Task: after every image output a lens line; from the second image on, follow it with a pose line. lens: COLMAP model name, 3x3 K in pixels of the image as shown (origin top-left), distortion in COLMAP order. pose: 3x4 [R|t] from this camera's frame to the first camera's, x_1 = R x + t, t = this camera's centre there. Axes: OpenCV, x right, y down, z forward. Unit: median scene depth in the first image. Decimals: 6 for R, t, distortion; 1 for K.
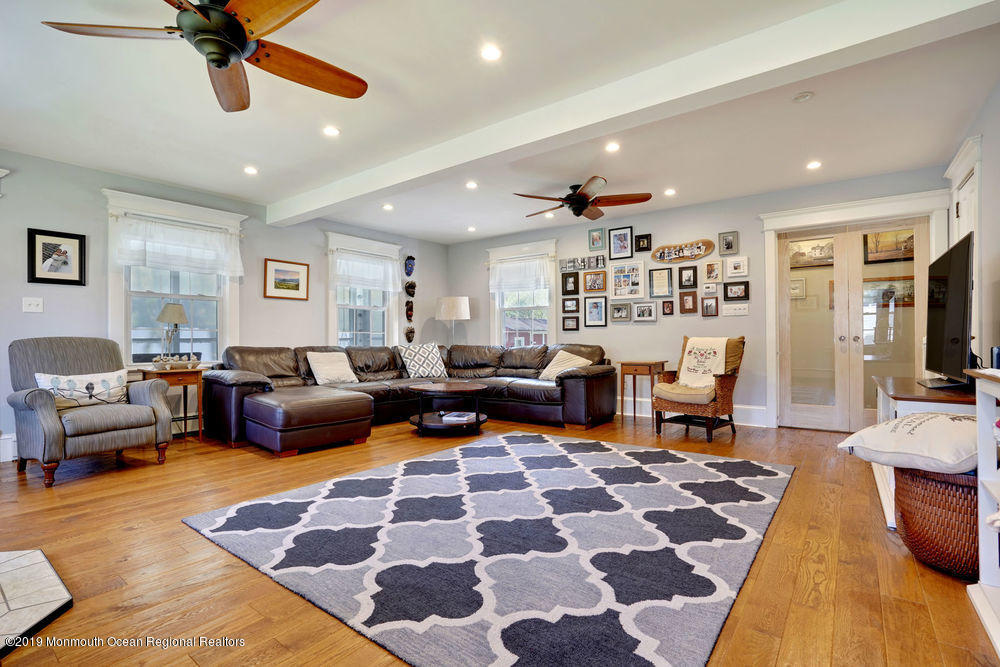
lens RADIAL K [[462.4, 0, 504.9], [0, 462.4, 335.0], [0, 0, 1]] dist [-0.036414, 0.008936]
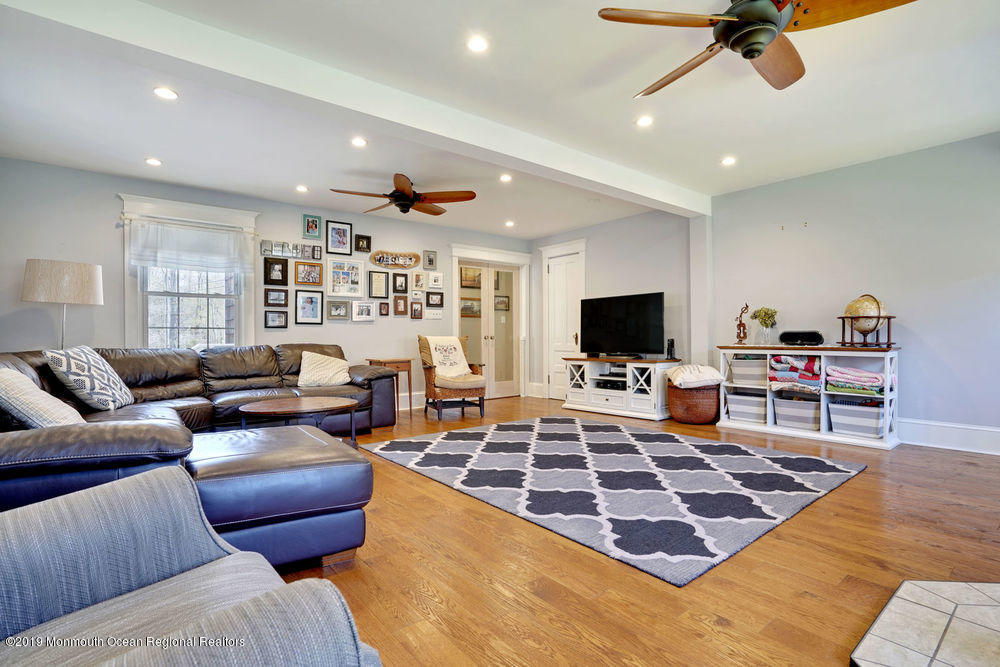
lens RADIAL K [[462.4, 0, 499.7], [0, 462.4, 337.6], [0, 0, 1]] dist [-0.036414, 0.008936]
pose [[0.271352, -0.000115, 0.962480, -0.622547], [-0.000084, 1.000000, 0.000143, 0.008063], [-0.962480, -0.000120, 0.271352, 0.454695]]
